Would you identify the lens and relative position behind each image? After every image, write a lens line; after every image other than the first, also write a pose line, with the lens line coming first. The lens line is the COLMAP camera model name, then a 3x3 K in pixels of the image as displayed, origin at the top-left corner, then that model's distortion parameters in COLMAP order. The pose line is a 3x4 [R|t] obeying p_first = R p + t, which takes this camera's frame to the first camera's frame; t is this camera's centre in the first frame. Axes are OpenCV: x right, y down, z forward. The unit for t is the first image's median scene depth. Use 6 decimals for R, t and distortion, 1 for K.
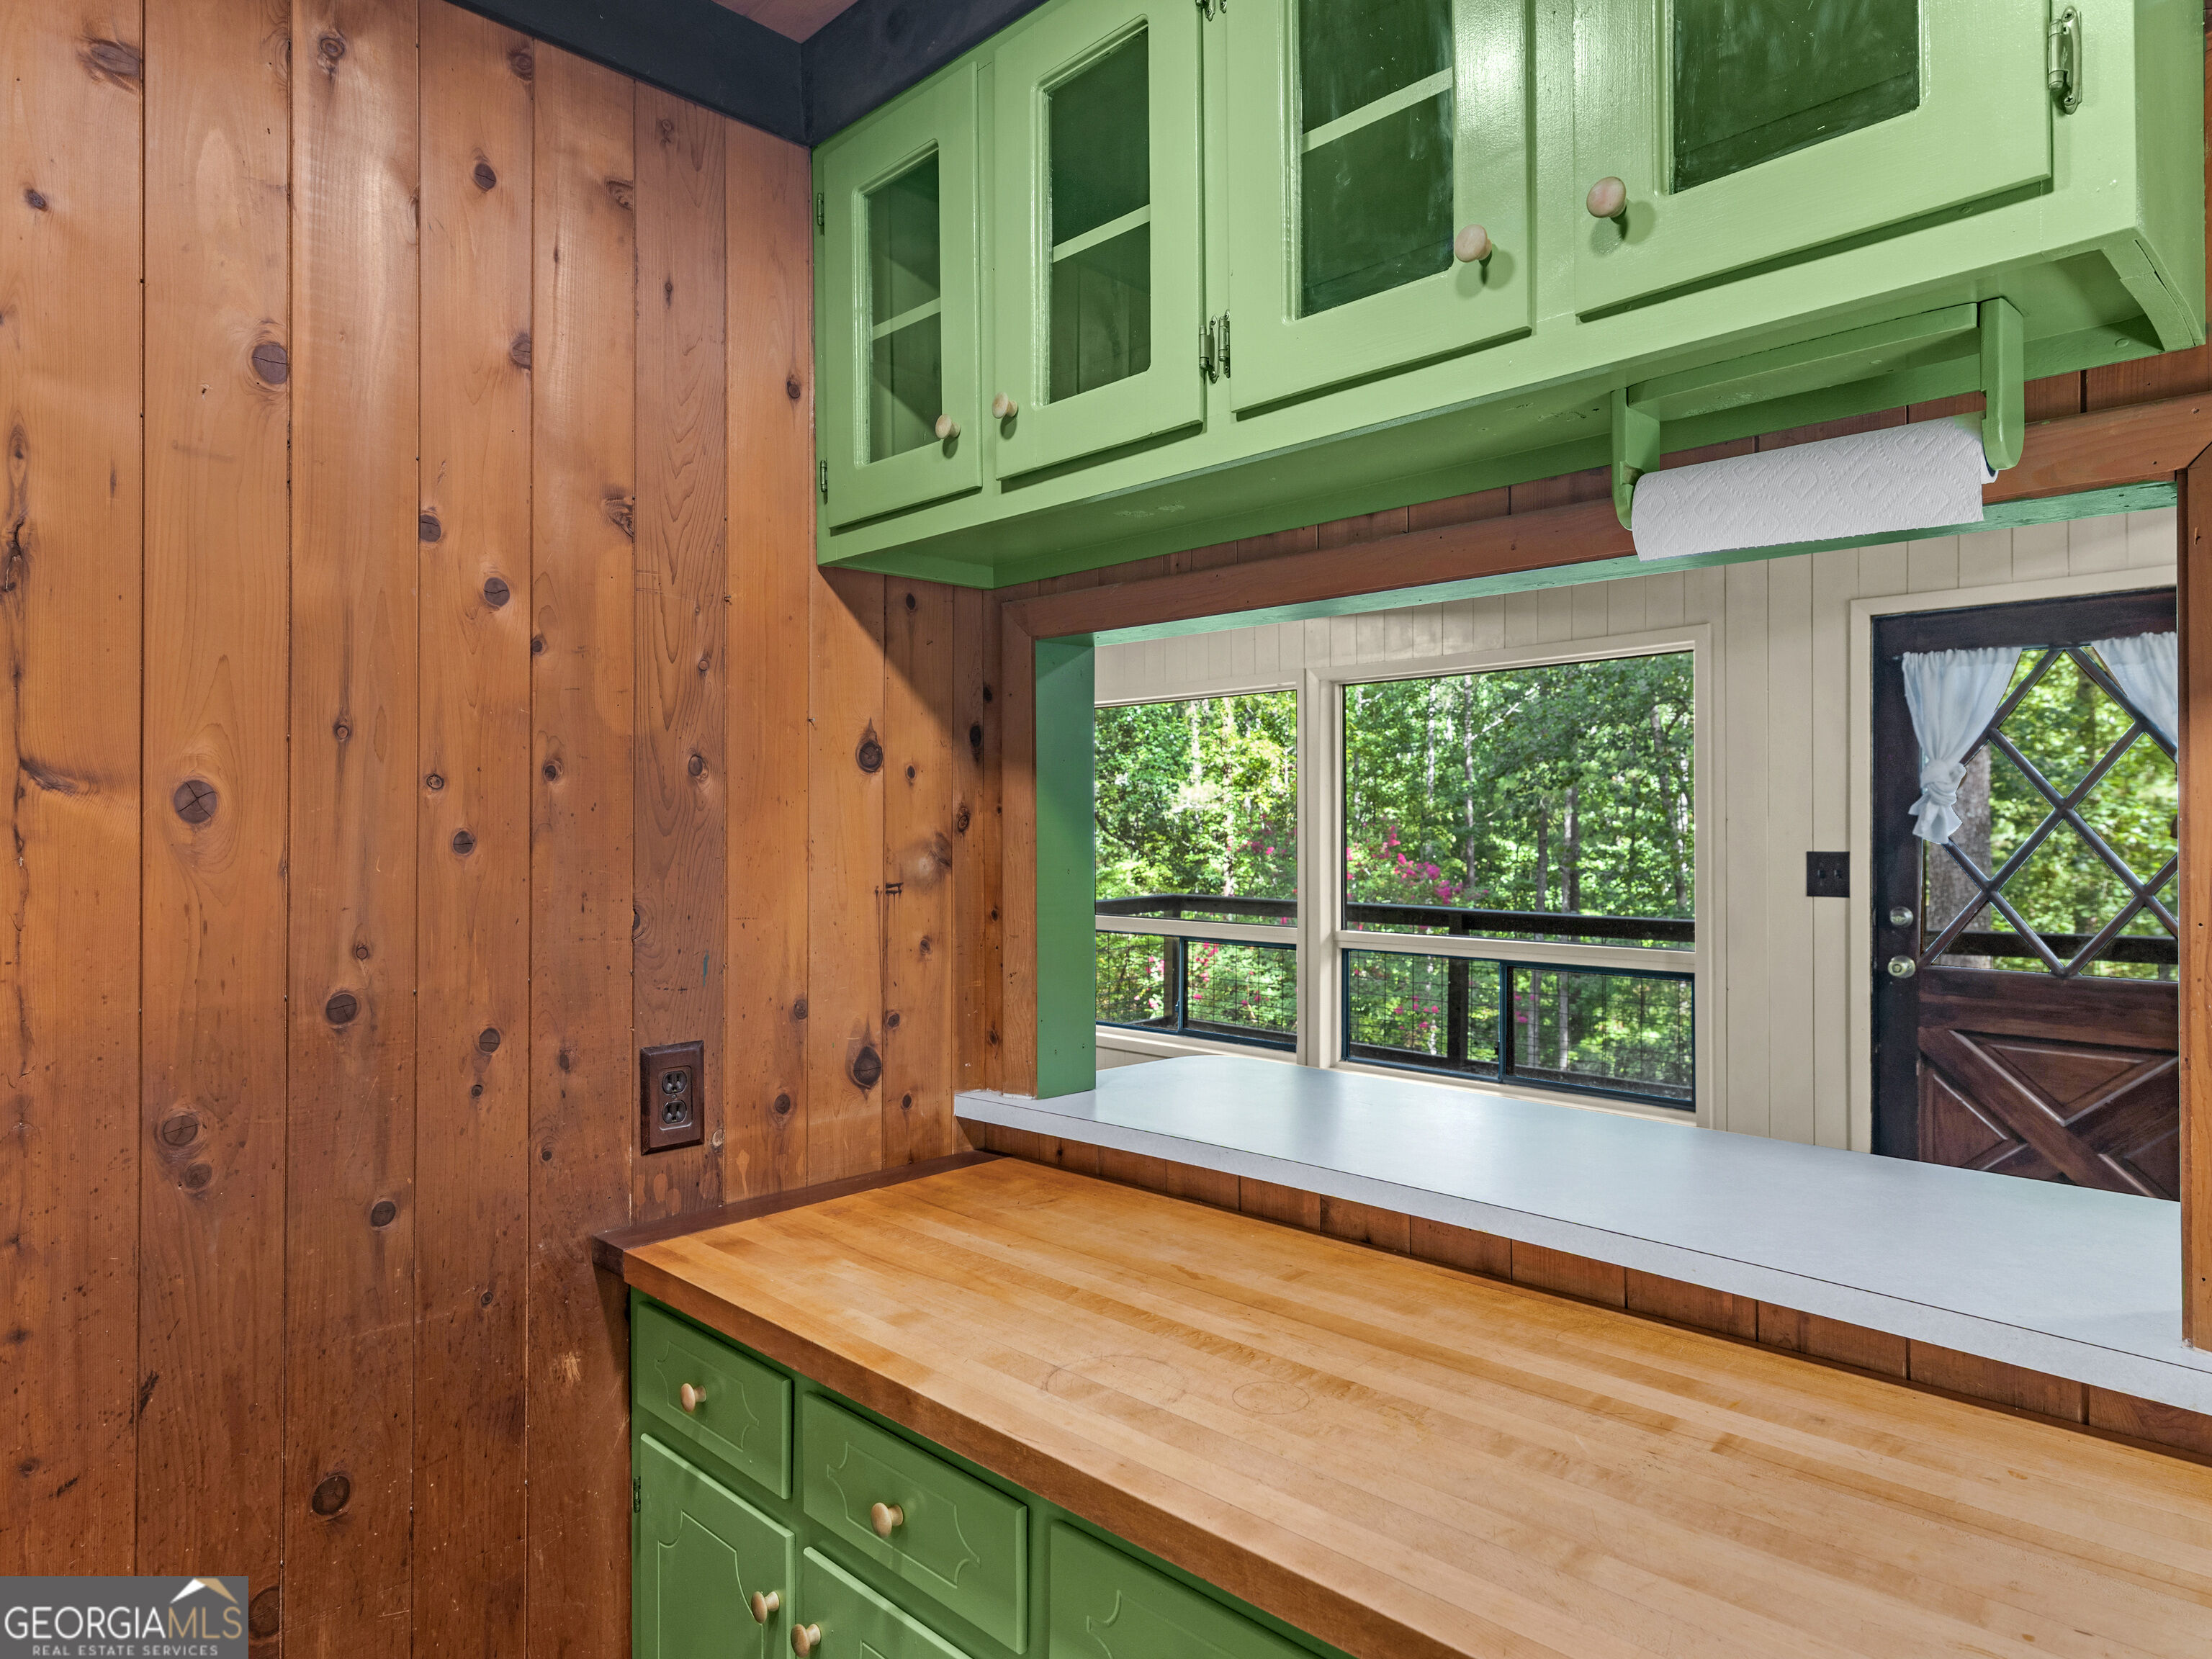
lens RADIAL K [[1402.9, 0, 1260.6], [0, 1402.9, 816.6], [0, 0, 1]] dist [0.006562, 0.004649]
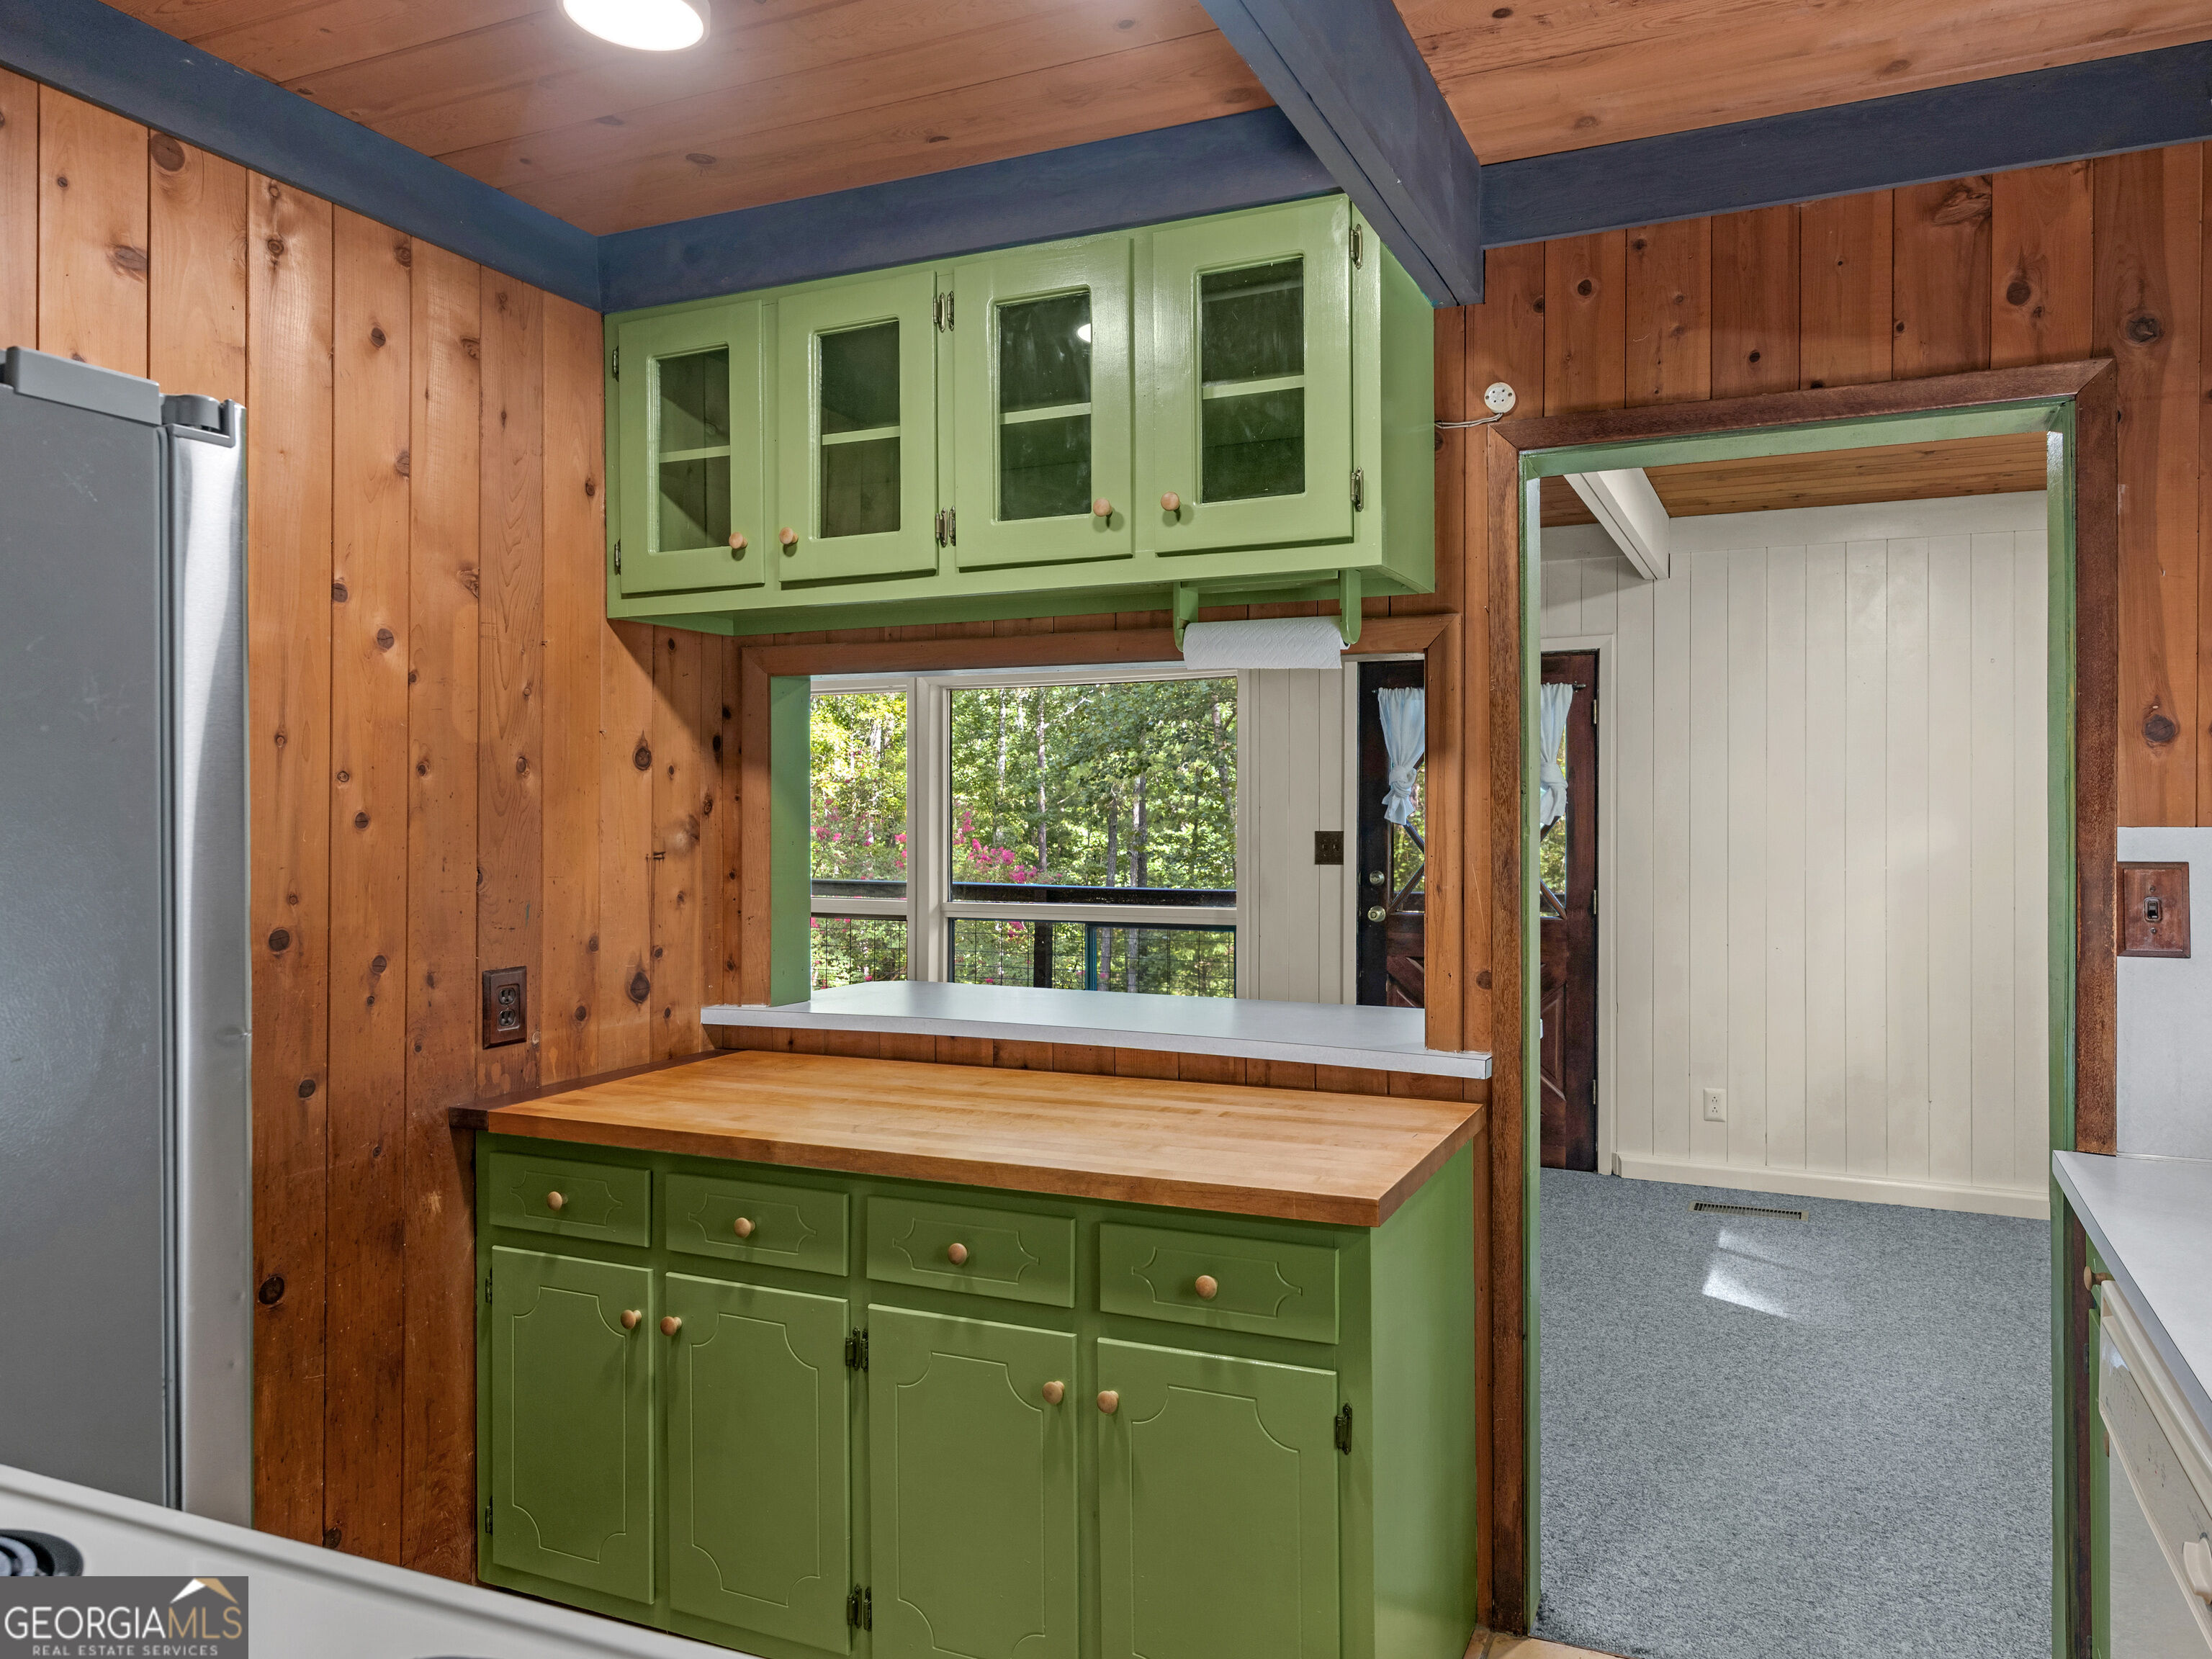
lens RADIAL K [[1402.9, 0, 1260.6], [0, 1402.9, 816.6], [0, 0, 1]] dist [0.006562, 0.004649]
pose [[0.954014, 0.002126, 0.299755, -0.126849], [-0.005017, 0.999948, 0.008873, -0.001922], [-0.299720, -0.009969, 0.953975, -0.525042]]
